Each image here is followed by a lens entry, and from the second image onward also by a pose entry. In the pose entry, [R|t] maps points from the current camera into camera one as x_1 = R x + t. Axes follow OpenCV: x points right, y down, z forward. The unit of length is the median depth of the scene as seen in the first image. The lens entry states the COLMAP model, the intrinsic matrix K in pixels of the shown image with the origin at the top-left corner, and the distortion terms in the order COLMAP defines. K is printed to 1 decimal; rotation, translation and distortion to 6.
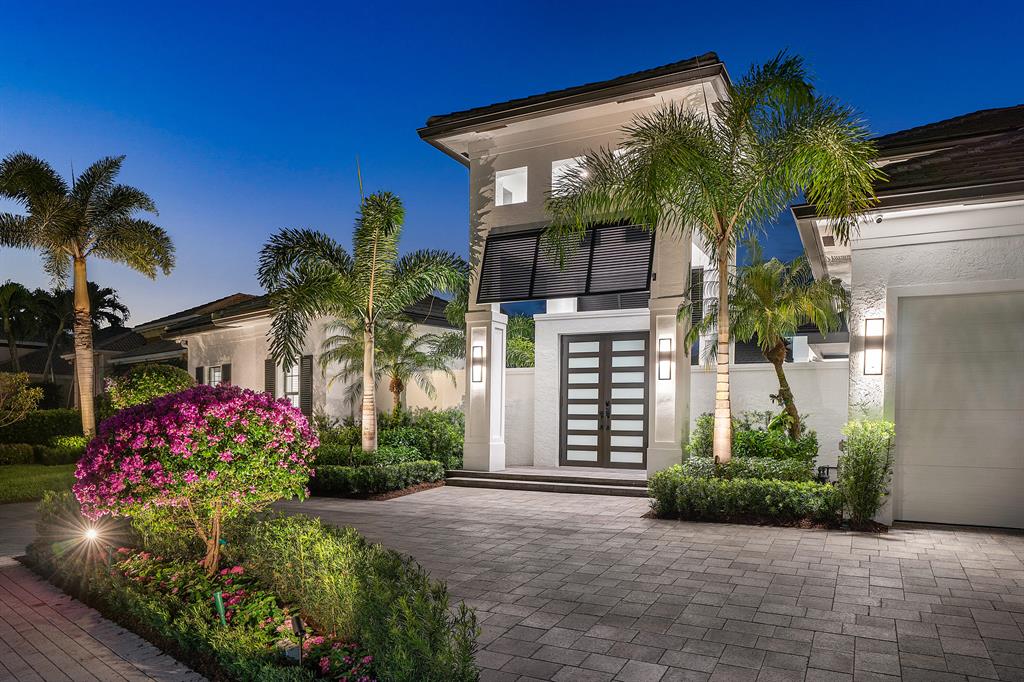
lens RADIAL K [[650.6, 0, 513.8], [0, 650.6, 425.1], [0, 0, 1]] dist [0.000410, -0.000785]
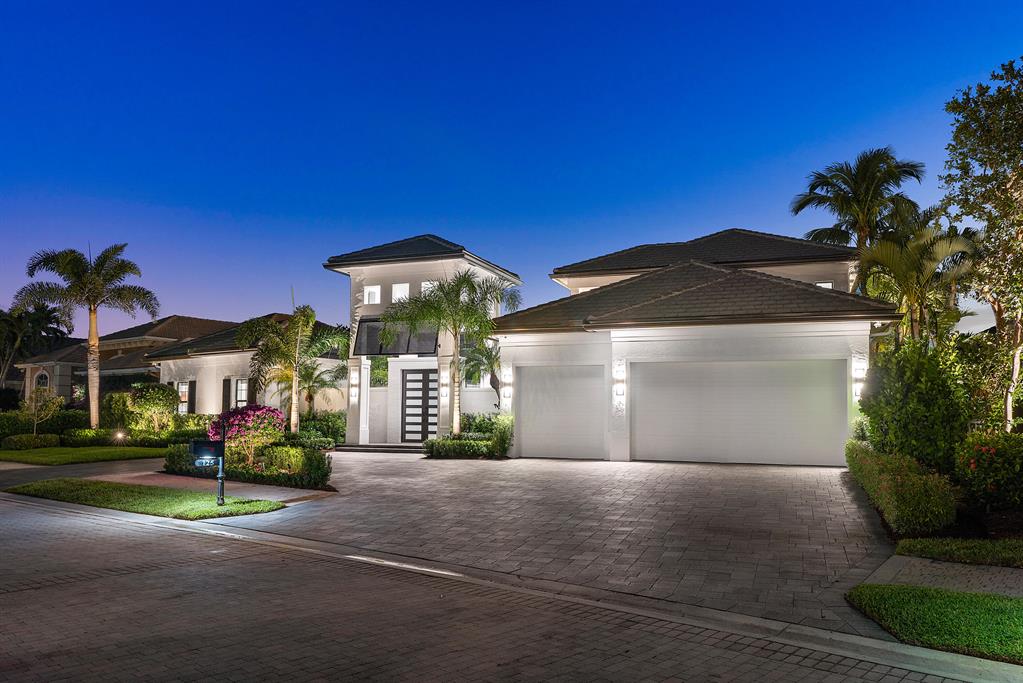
lens RADIAL K [[763.9, 0, 509.6], [0, 763.9, 372.9], [0, 0, 1]] dist [-0.001063, -0.001457]
pose [[0.995821, 0.002548, 0.091292, 0.187693], [0.003871, 0.997534, -0.070073, 0.021770], [-0.091246, 0.070133, 0.993356, -1.215213]]
